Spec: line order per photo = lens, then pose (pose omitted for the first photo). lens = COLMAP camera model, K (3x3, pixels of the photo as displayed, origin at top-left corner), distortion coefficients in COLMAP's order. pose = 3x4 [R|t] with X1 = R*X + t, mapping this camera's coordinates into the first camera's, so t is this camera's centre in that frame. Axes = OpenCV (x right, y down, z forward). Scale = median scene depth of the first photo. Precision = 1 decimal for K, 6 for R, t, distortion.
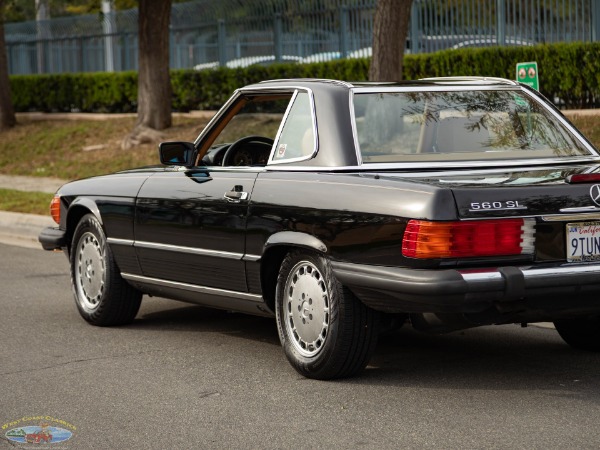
lens RADIAL K [[2052.3, 0, 300.0], [0, 2052.3, 225.0], [0, 0, 1]] dist [0.018015, 1.392473]
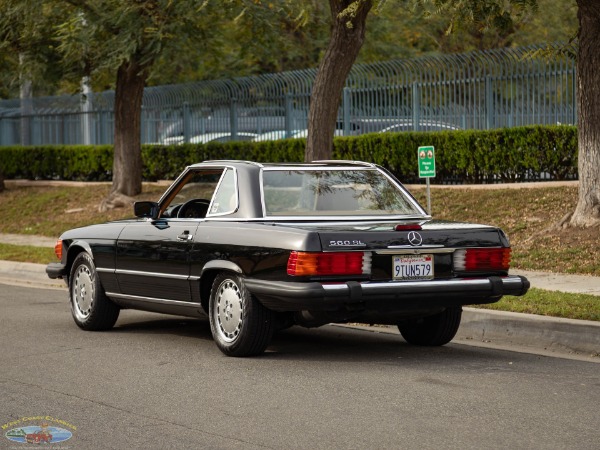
lens RADIAL K [[2052.3, 0, 300.0], [0, 2052.3, 225.0], [0, 0, 1]] dist [0.018015, 1.392473]
pose [[0.999758, 0.015672, 0.015422, 0.025092], [-0.015129, 0.999283, -0.034704, 0.023120], [-0.015955, 0.034462, 0.999279, -0.423466]]
